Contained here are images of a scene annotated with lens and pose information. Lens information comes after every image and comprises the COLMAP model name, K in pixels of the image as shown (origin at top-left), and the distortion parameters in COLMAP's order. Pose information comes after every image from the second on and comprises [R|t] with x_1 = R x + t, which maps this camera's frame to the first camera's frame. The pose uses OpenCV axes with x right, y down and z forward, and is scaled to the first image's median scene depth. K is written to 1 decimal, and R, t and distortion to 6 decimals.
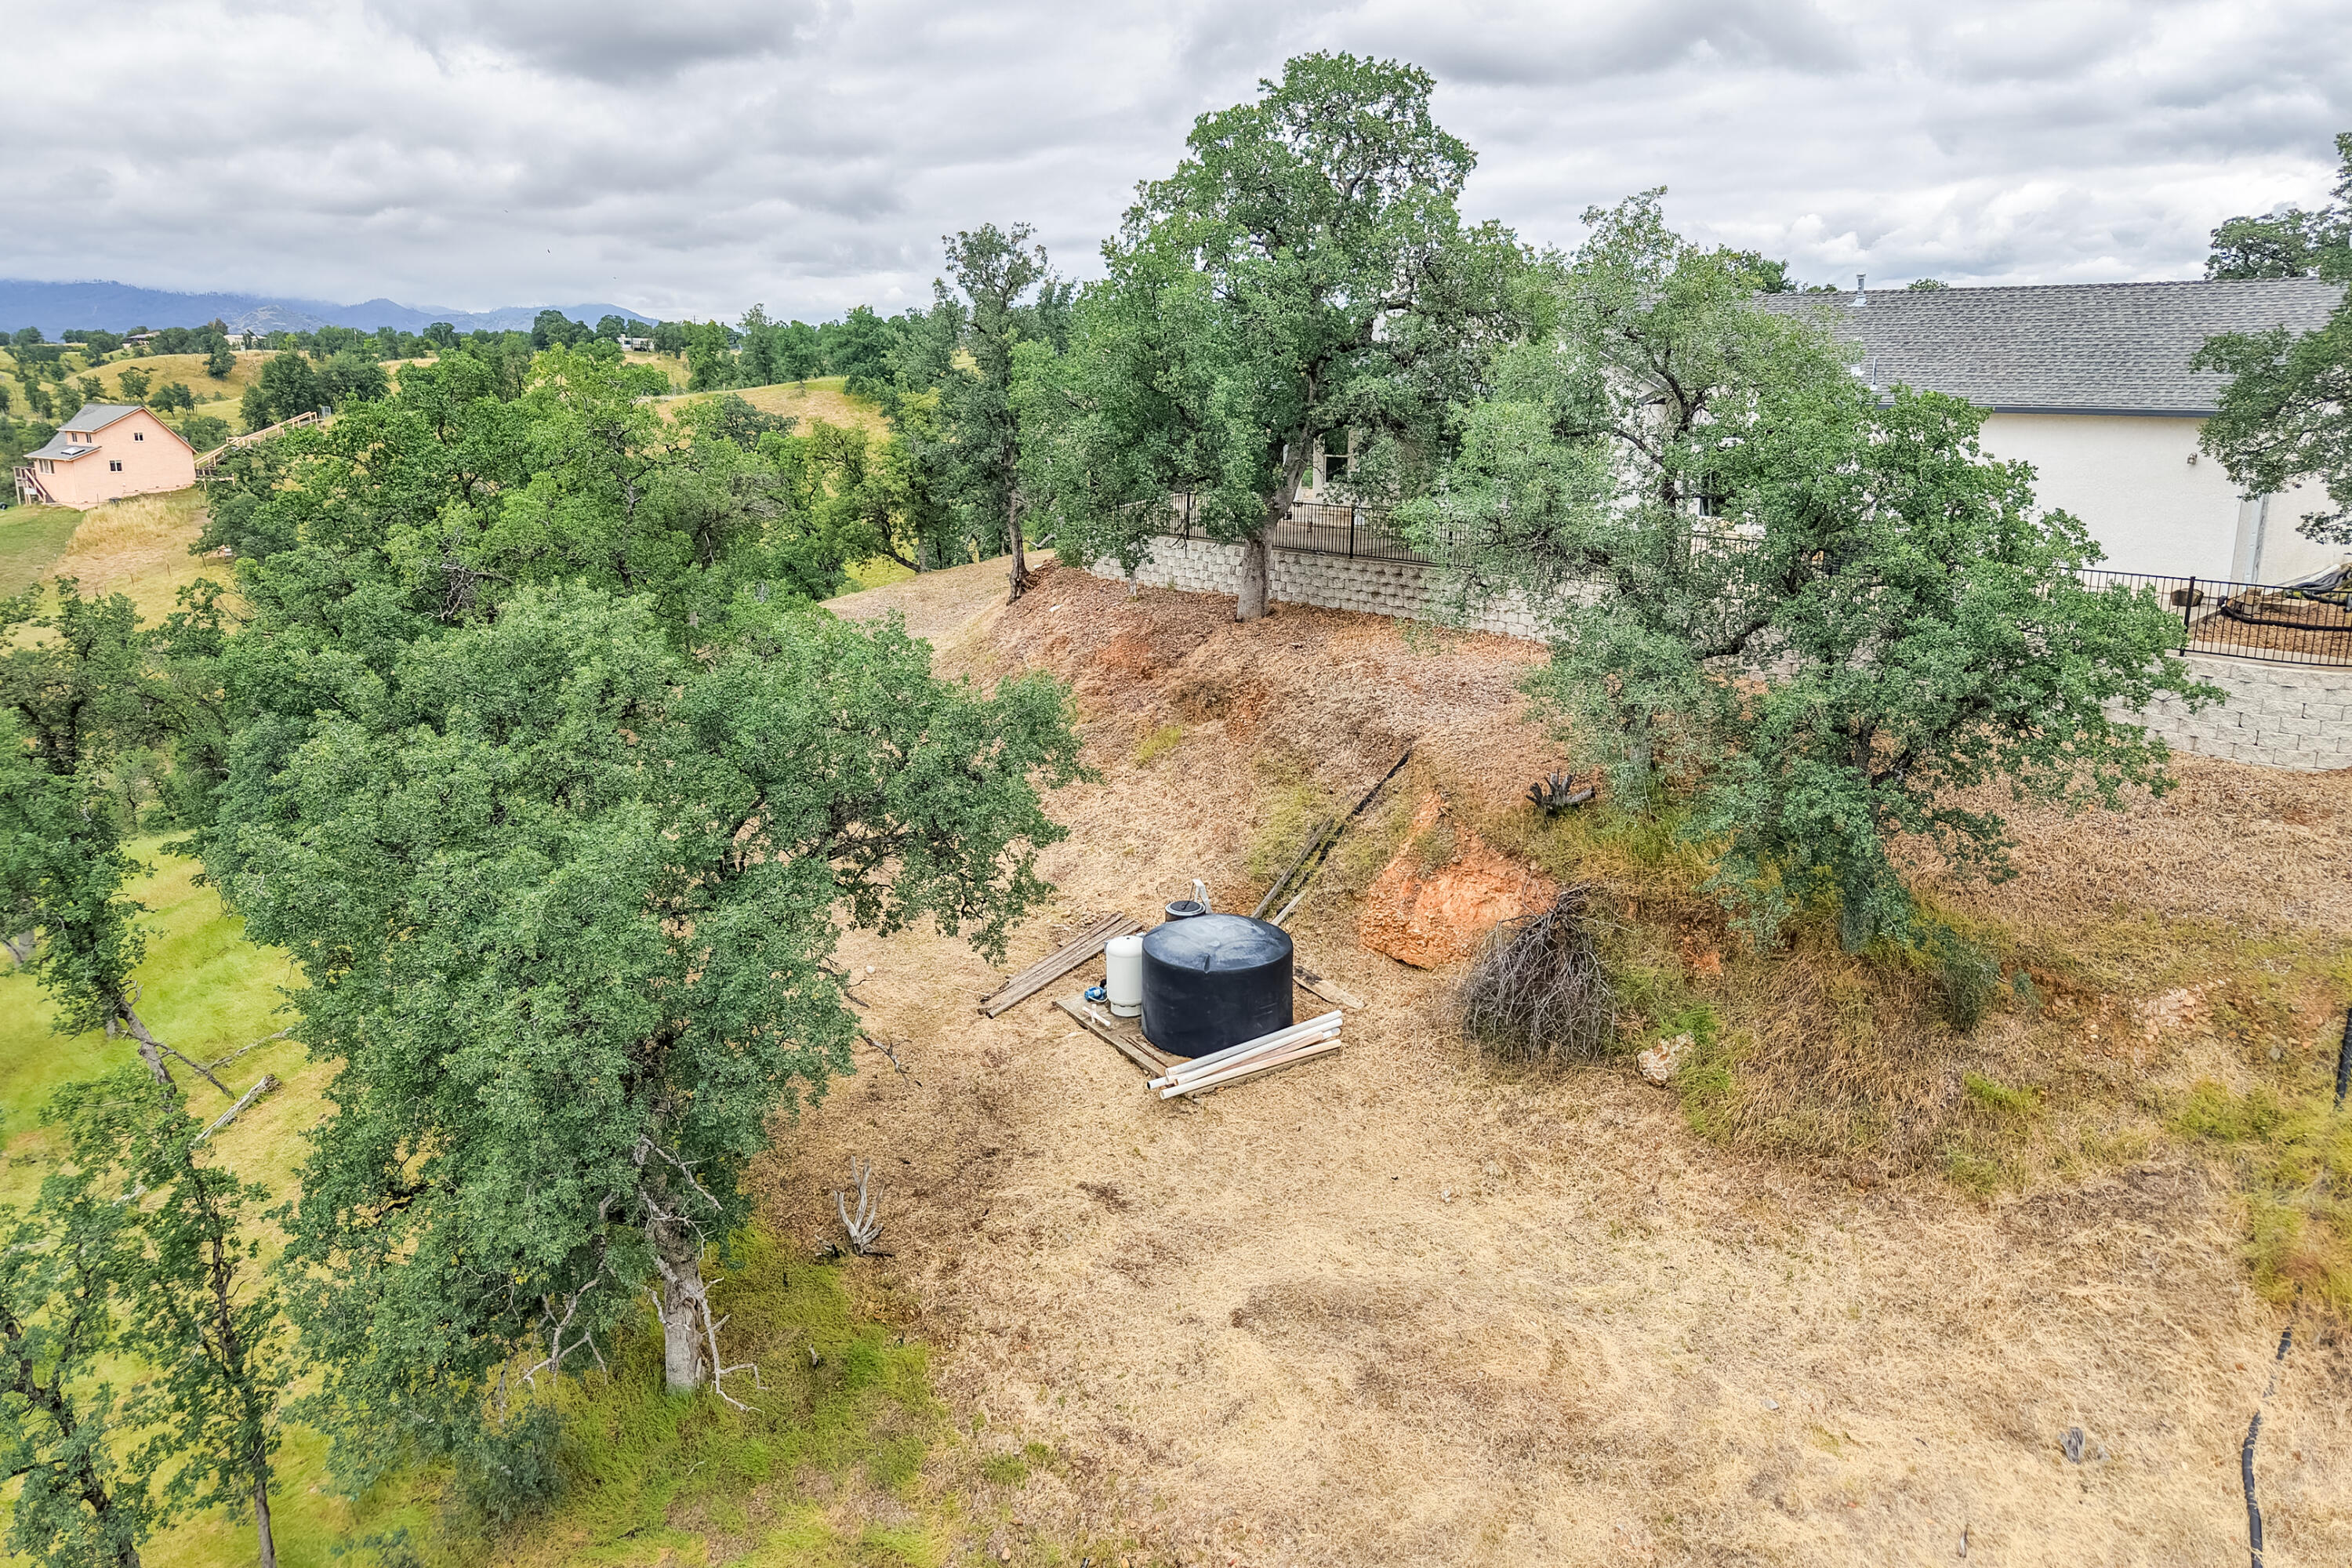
lens RADIAL K [[1662.9, 0, 1179.3], [0, 1662.9, 708.2], [0, 0, 1]] dist [0.049218, -0.074783]
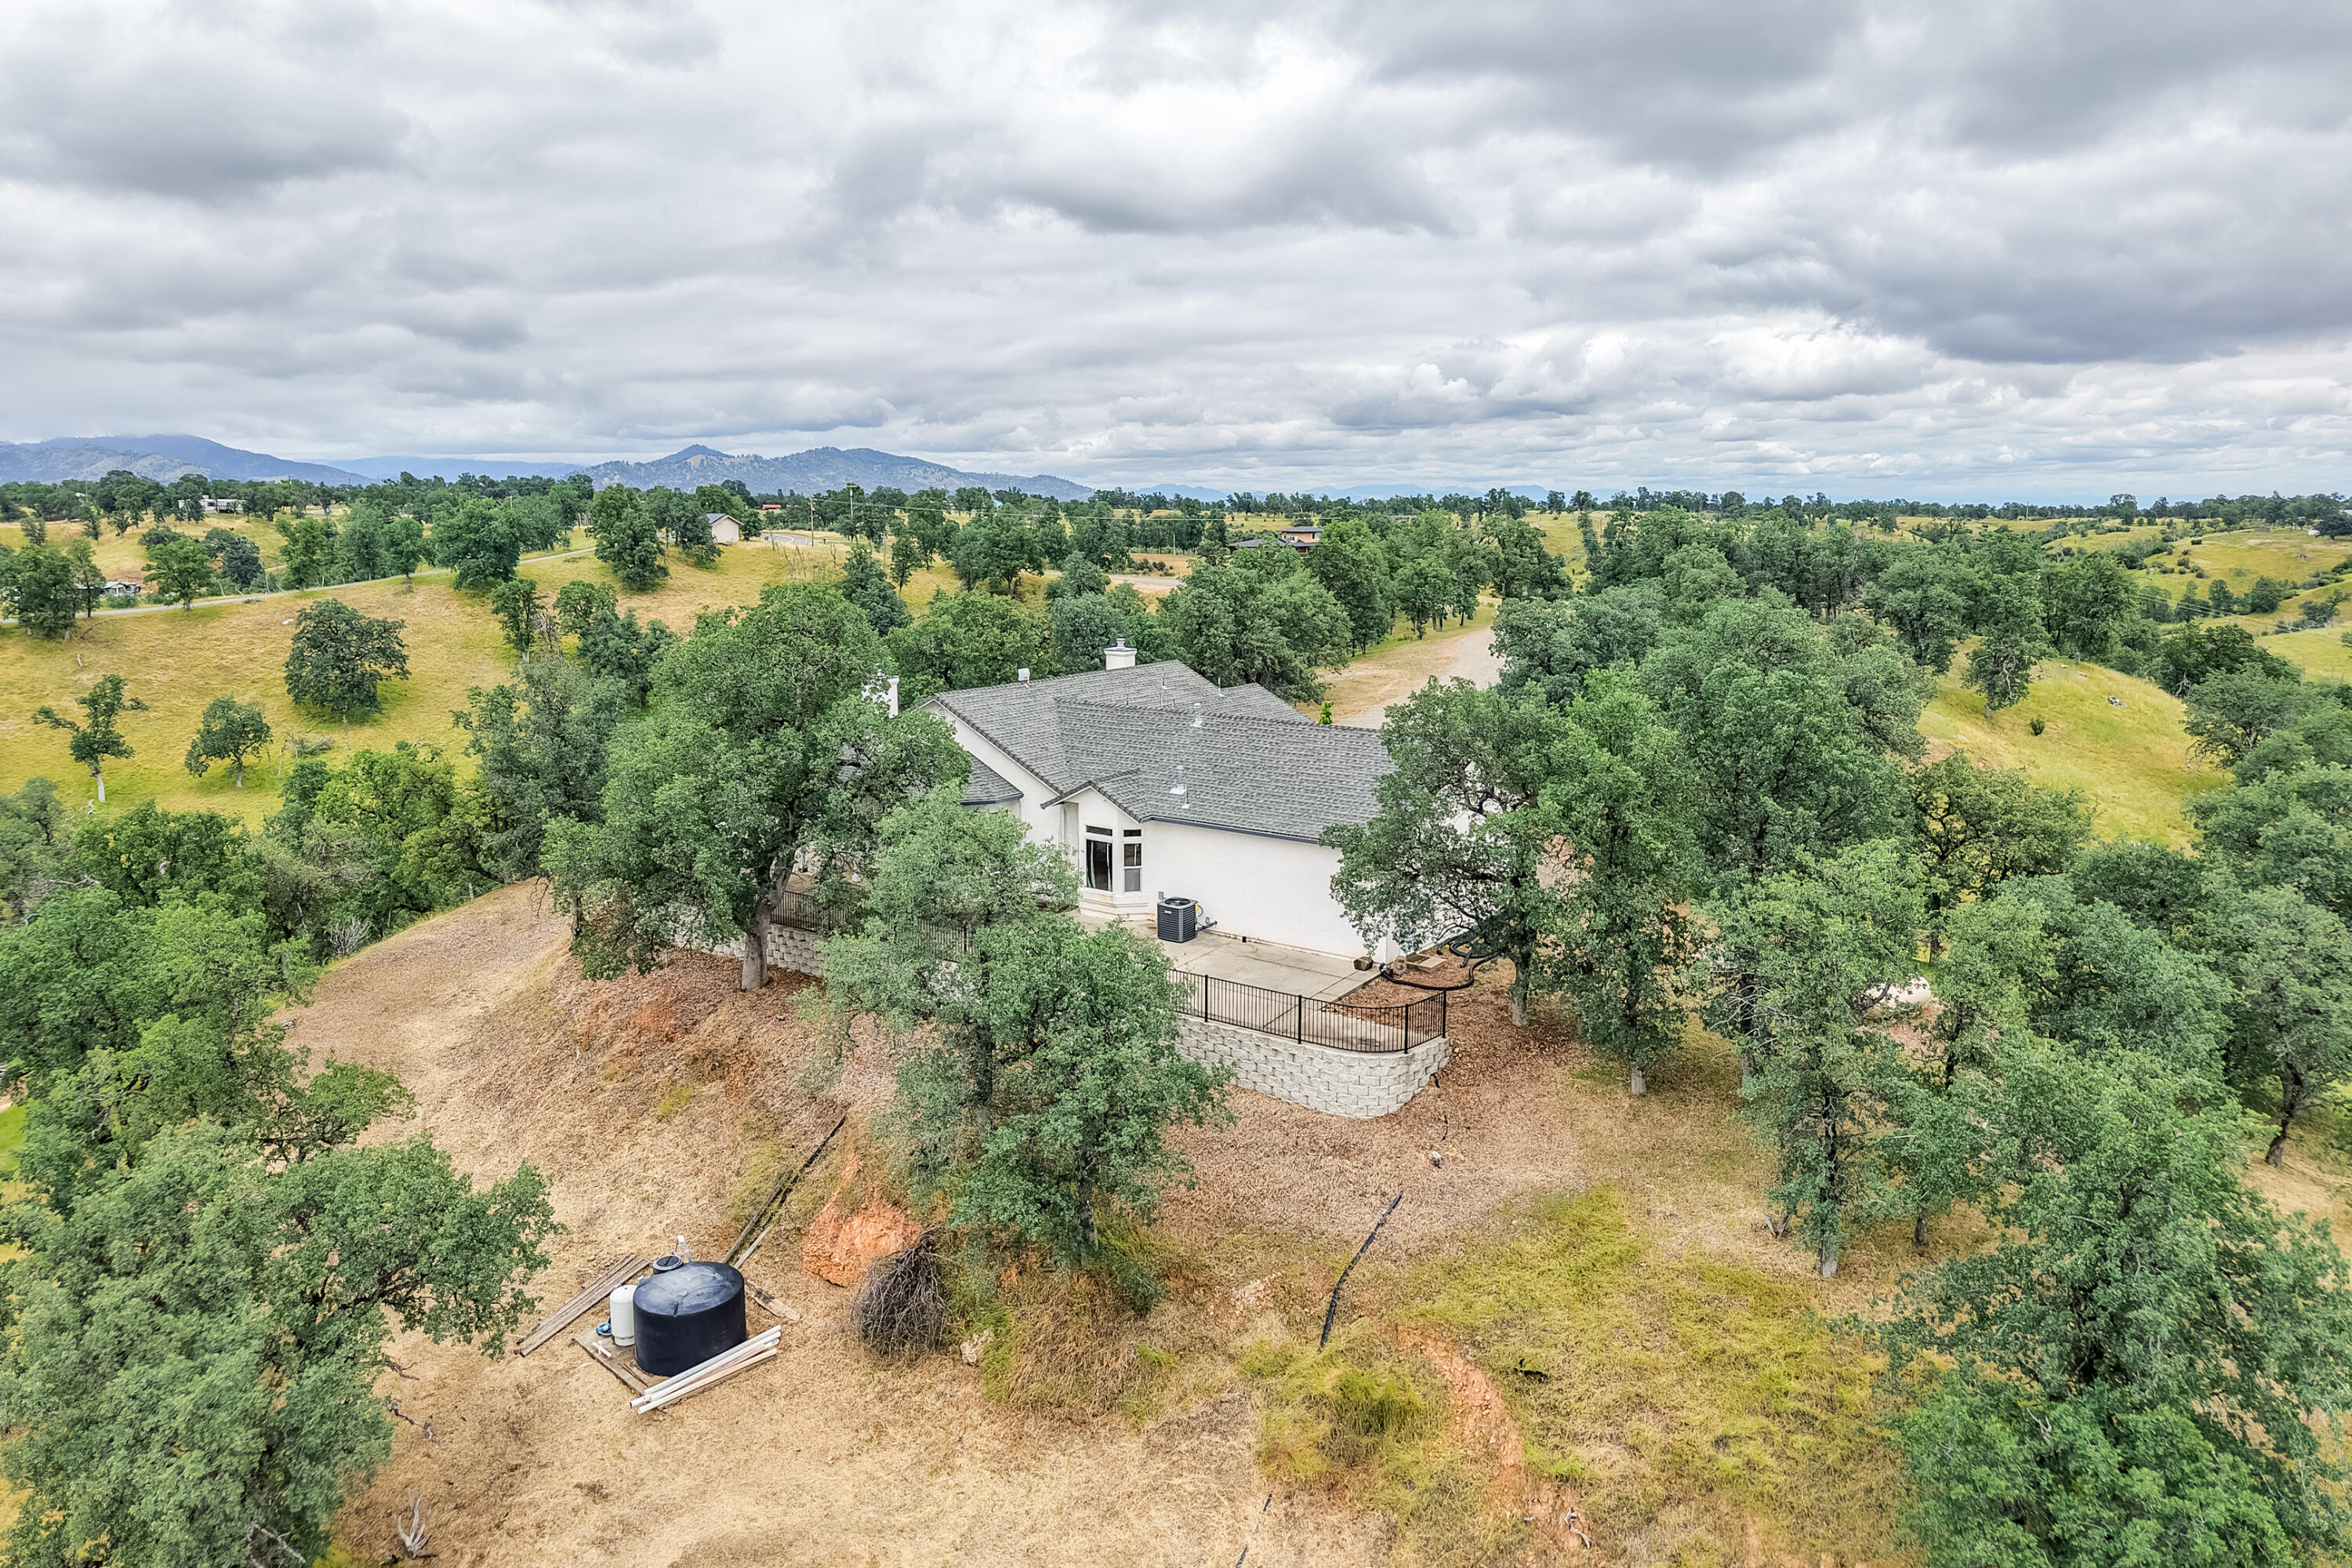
lens RADIAL K [[1586.7, 0, 1167.2], [0, 1586.7, 746.8], [0, 0, 1]] dist [0.007318, -0.003883]
pose [[0.974844, -0.033405, 0.220373, 0.158460], [0.051483, 0.995716, -0.076805, -0.224242], [-0.216863, 0.086218, 0.972387, -0.522871]]
